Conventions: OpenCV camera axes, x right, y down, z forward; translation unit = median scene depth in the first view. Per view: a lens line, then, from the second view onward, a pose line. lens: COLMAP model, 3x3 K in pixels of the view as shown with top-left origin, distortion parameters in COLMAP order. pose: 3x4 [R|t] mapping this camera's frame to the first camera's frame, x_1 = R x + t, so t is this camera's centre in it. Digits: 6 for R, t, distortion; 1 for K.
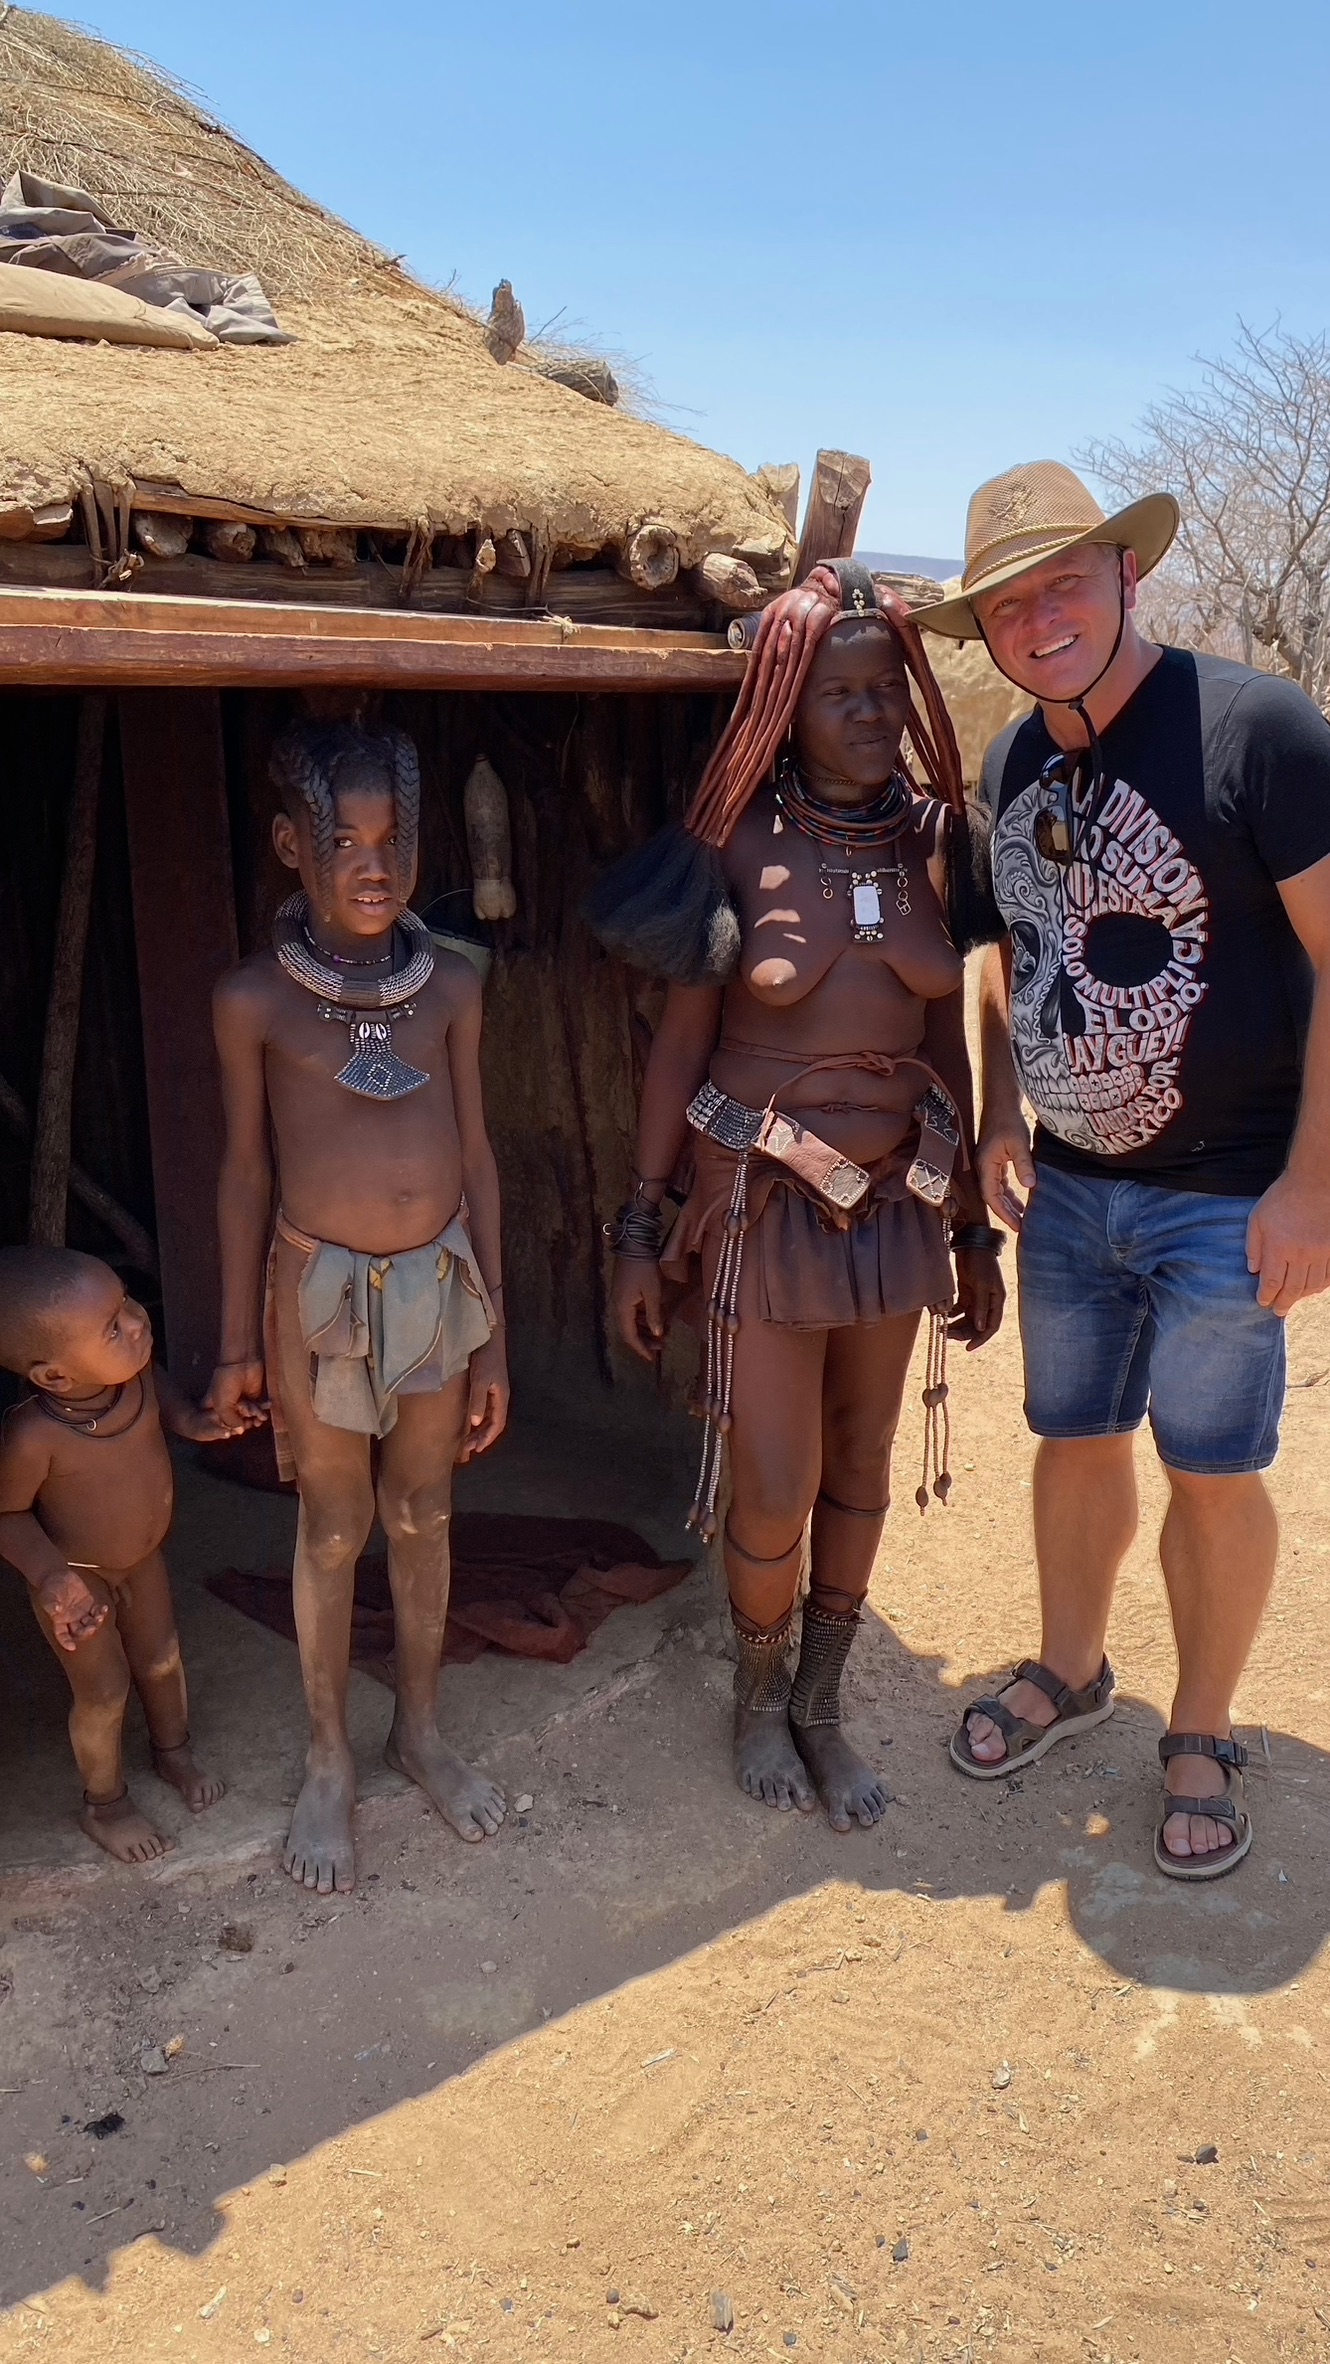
lens RADIAL K [[1893.0, 0, 665.0], [0, 1893.0, 1182.0], [0, 0, 1]] dist [0.044977, -0.114215]
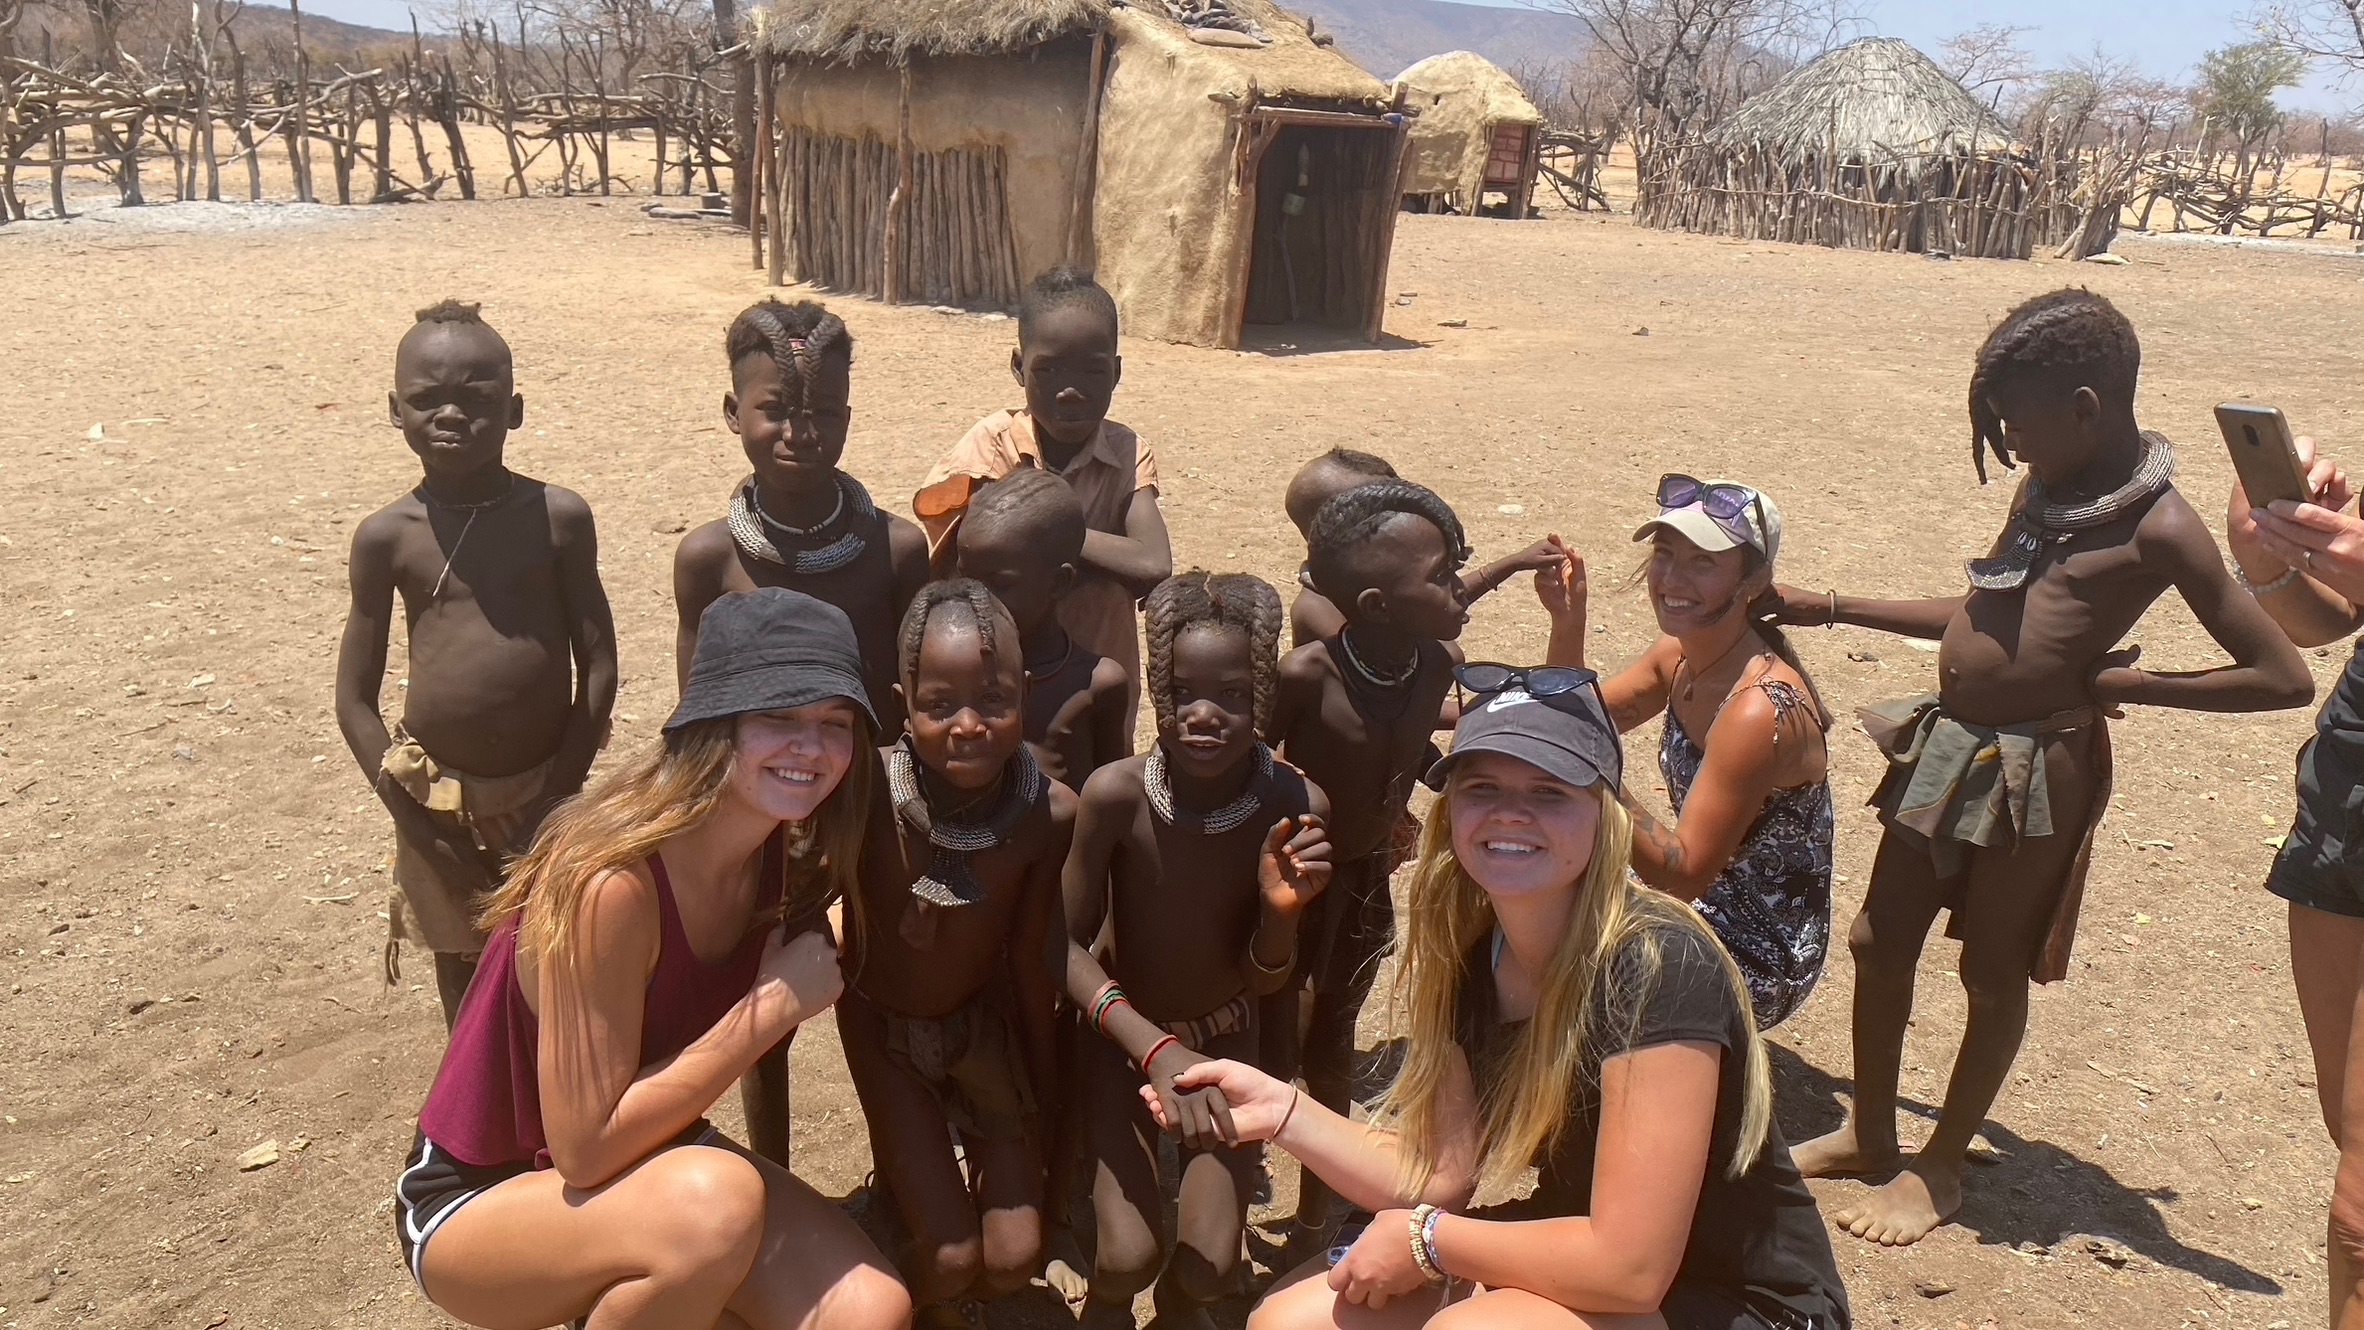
lens RADIAL K [[1815.8, 0, 1072.0], [0, 1815.8, 662.3], [0, 0, 1]] dist [0.064453, -0.059758]
pose [[0.998502, 0.047674, -0.026869, -0.637786], [-0.046767, 0.998346, 0.033426, 1.131804], [0.028418, -0.032119, 0.999080, -4.291577]]
